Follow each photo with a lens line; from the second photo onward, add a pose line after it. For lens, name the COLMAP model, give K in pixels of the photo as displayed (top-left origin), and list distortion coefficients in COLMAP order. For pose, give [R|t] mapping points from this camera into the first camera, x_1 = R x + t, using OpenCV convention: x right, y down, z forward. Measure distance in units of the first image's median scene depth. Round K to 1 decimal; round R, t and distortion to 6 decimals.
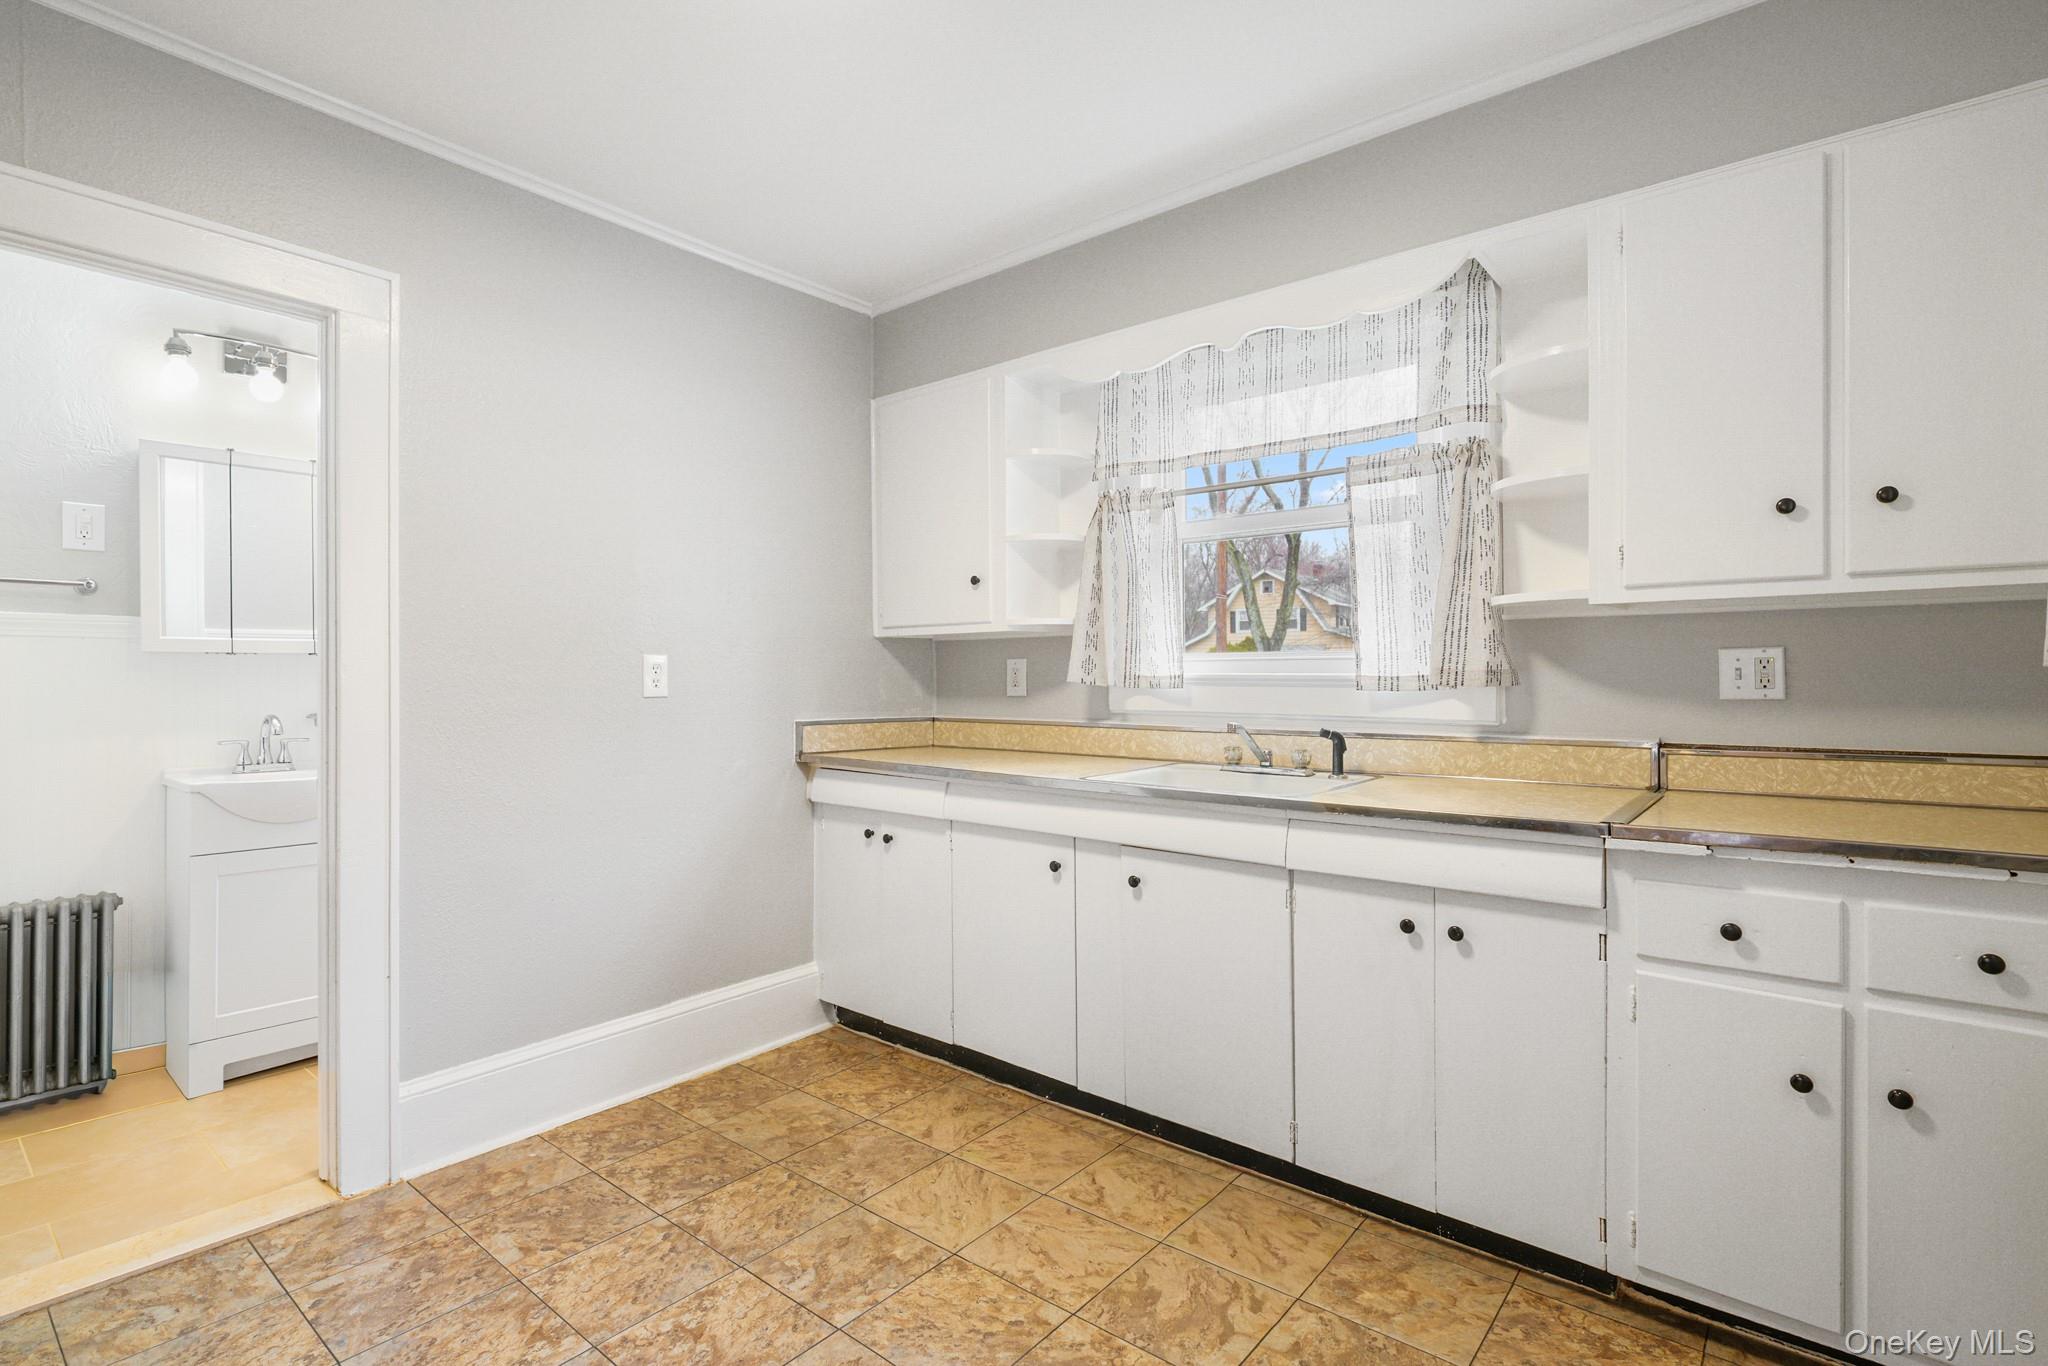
lens RADIAL K [[985.6, 0, 1018.5], [0, 985.6, 666.3], [0, 0, 1]] dist [0.000442, 0.000293]
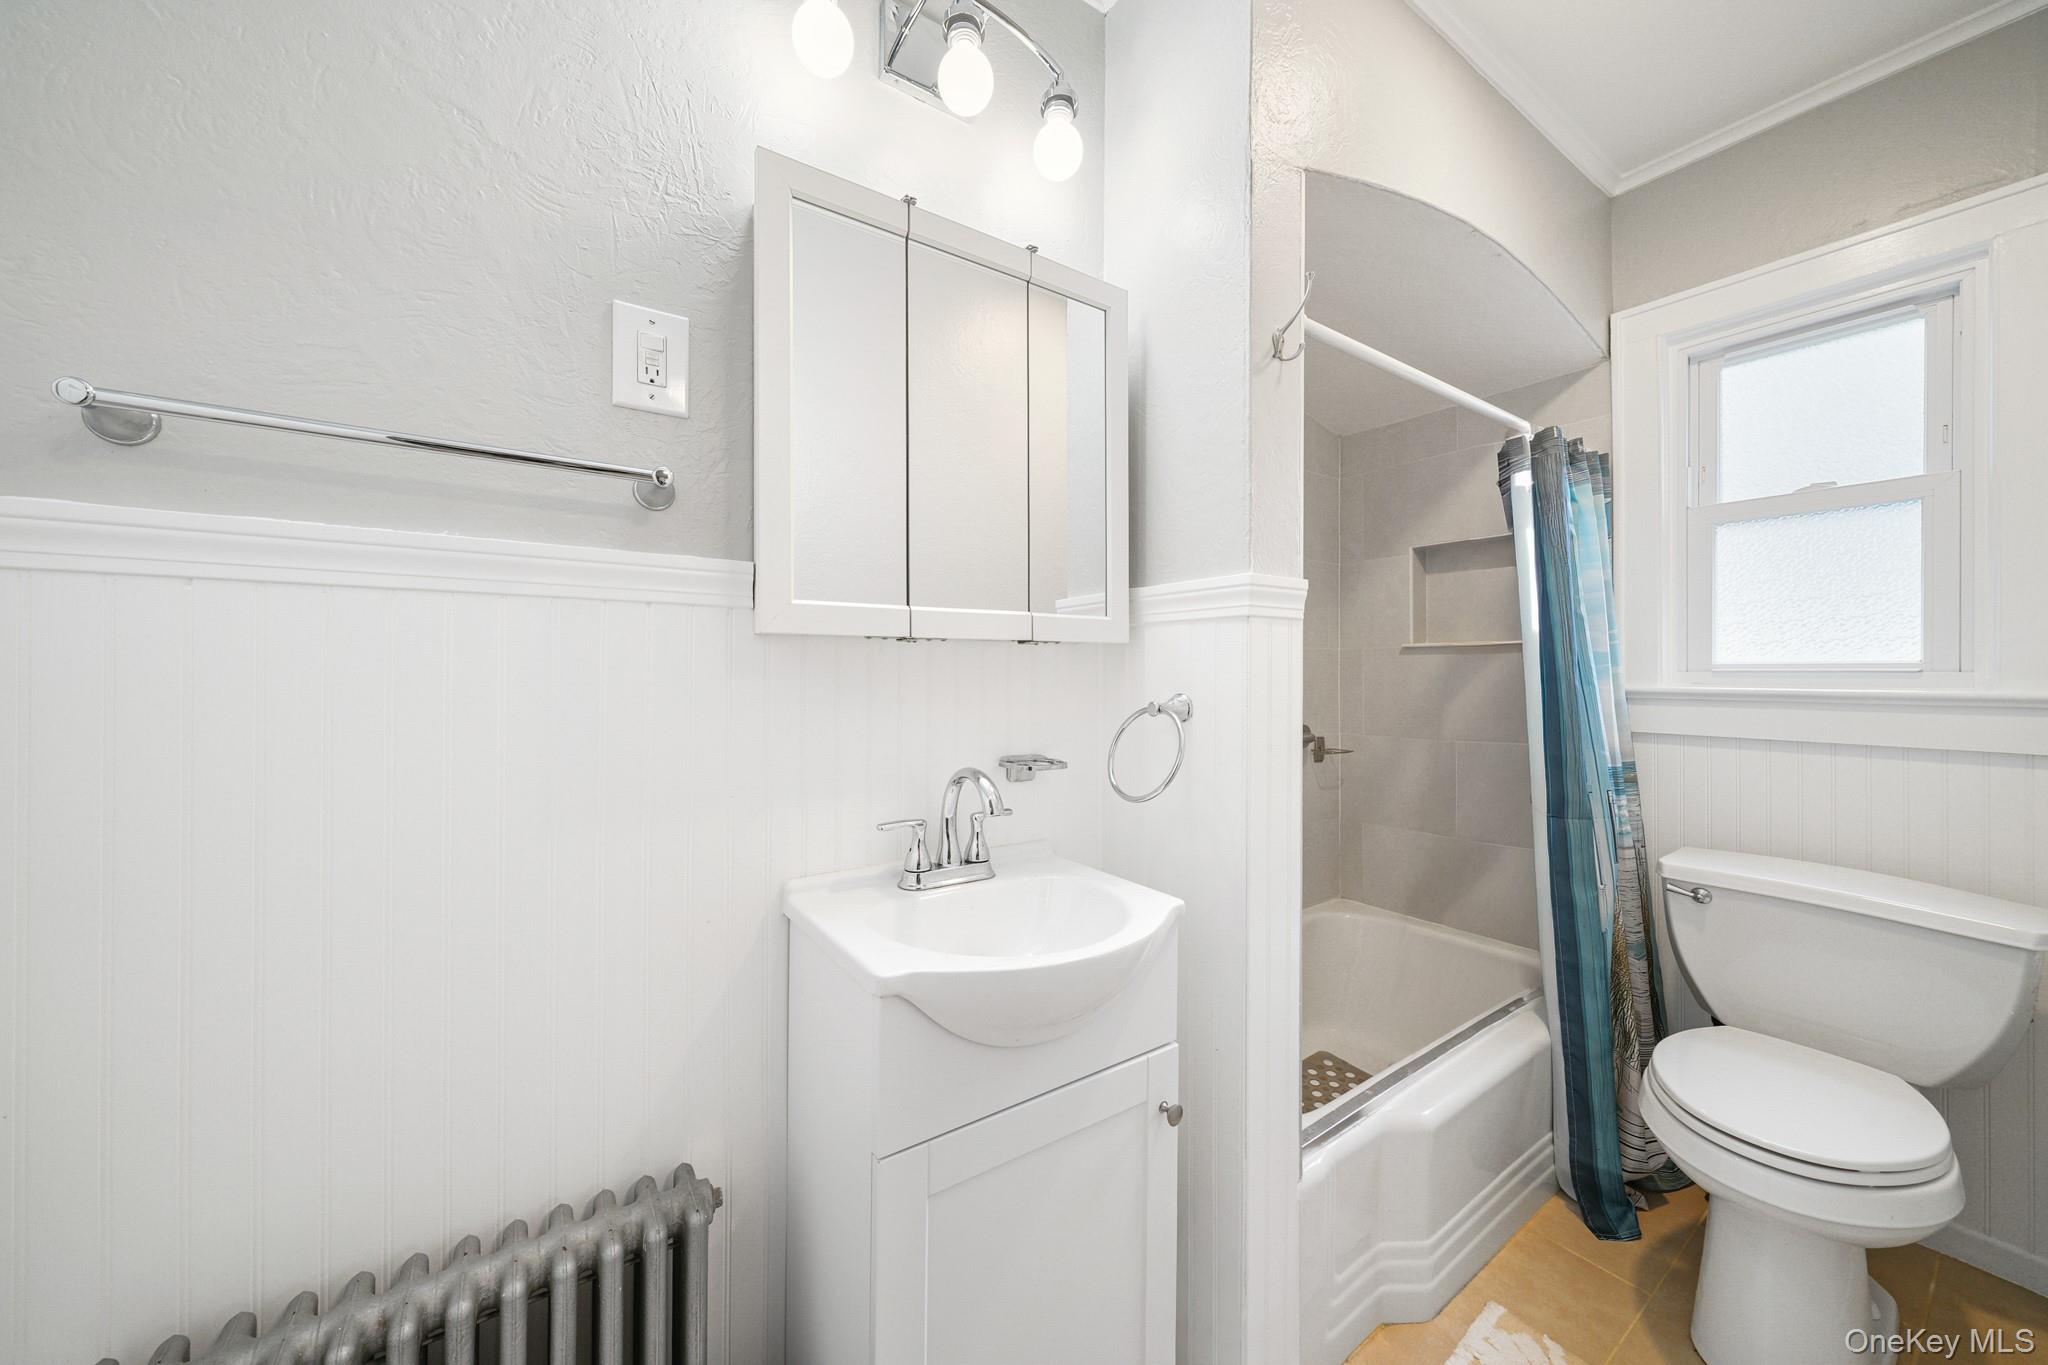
lens RADIAL K [[694.9, 0, 1023.9], [0, 694.9, 680.9], [0, 0, 1]] dist [-0.001658, -0.000038]
pose [[0.958900, 0.007176, -0.283655, -0.803493], [-0.004466, 0.999938, 0.010200, 0.000669], [0.283710, -0.008514, 0.958872, 0.860635]]
